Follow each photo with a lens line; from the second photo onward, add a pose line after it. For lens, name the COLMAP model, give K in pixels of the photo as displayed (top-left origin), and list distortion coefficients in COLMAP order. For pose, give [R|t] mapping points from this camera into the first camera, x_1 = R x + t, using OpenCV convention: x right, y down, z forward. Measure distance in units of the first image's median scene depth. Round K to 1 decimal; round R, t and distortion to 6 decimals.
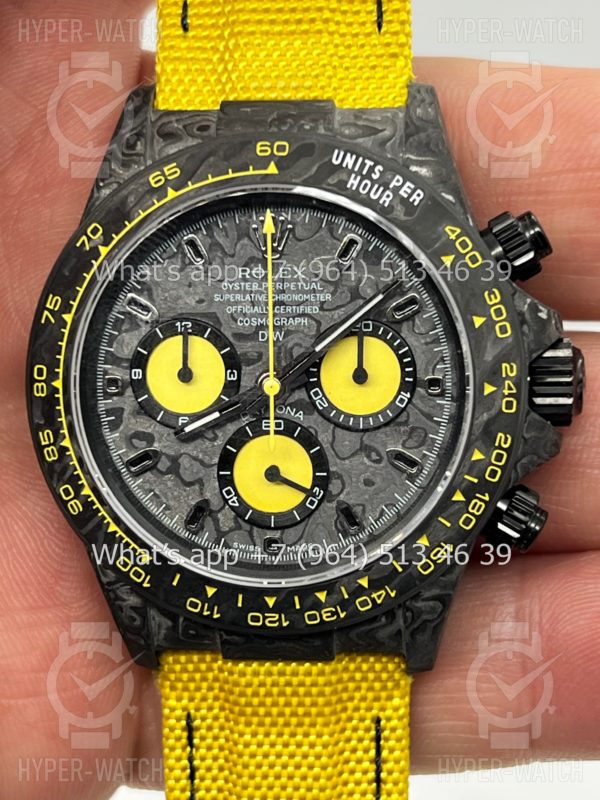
lens RADIAL K [[1879.5, 0, 301.7], [0, 1879.5, 397.4], [0, 0, 1]] dist [0.220201, 0.000000]
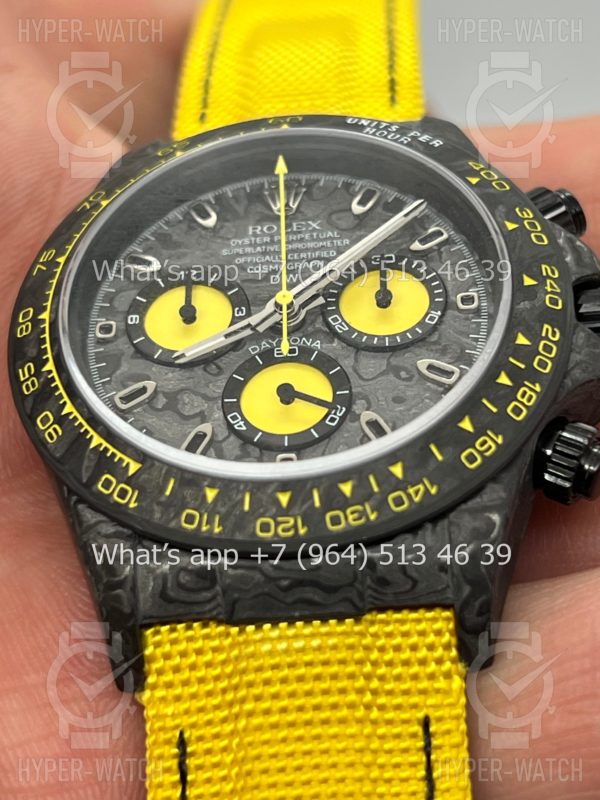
lens RADIAL K [[1879.5, 0, 296.0], [0, 1879.5, 379.5], [0, 0, 1]] dist [0.220201, 0.000000]
pose [[0.999878, -0.014108, -0.006729, -0.005107], [0.006301, 0.757815, -0.652439, 0.597022], [0.014304, 0.652317, 0.757811, 0.345631]]
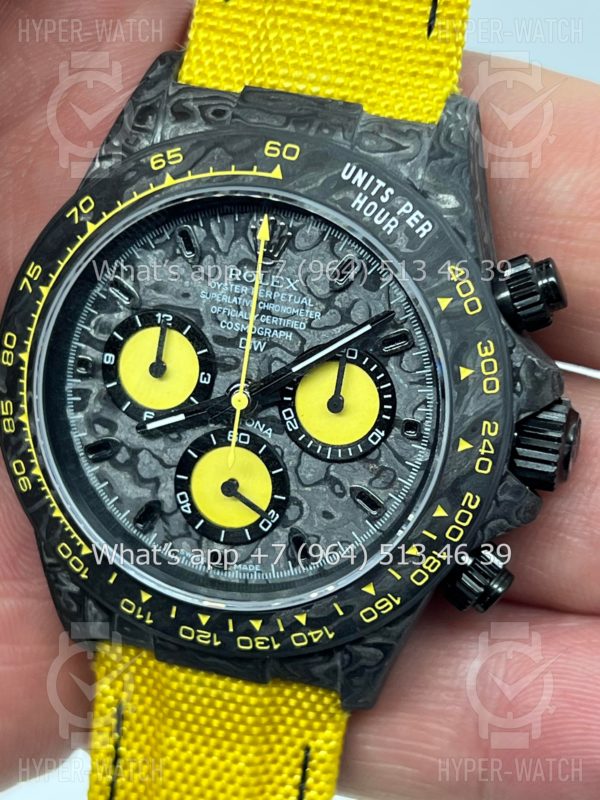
lens RADIAL K [[1879.5, 0, 299.0], [0, 1879.5, 401.5], [0, 0, 1]] dist [0.220201, 0.000000]
pose [[0.979902, 0.175232, -0.095317, 0.101933], [-0.164992, 0.980535, 0.106439, -0.109338], [0.112113, -0.088574, 0.989740, 0.066340]]
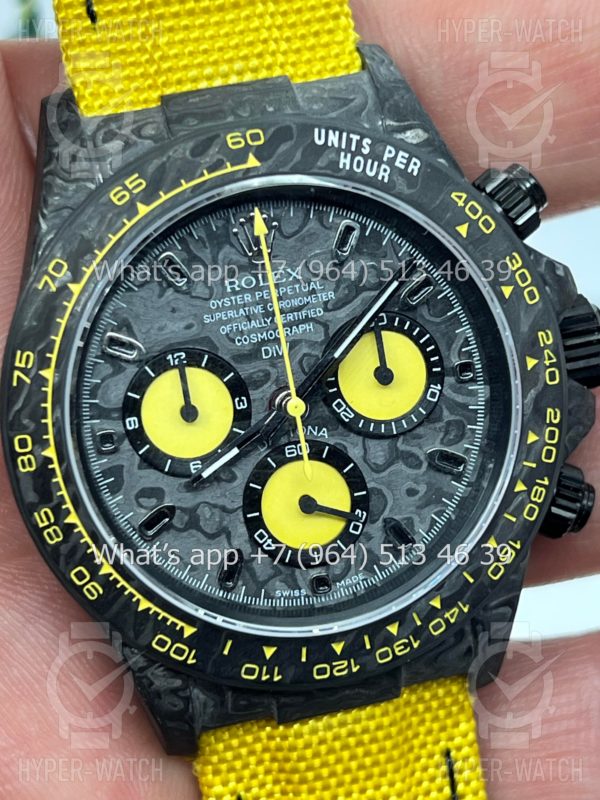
lens RADIAL K [[1879.5, 0, 285.7], [0, 1879.5, 393.7], [0, 0, 1]] dist [0.220201, 0.000000]
pose [[0.950455, -0.190295, 0.245810, -0.231415], [0.190574, 0.981406, 0.022882, -0.032194], [-0.245594, 0.025097, 0.969048, 0.151327]]
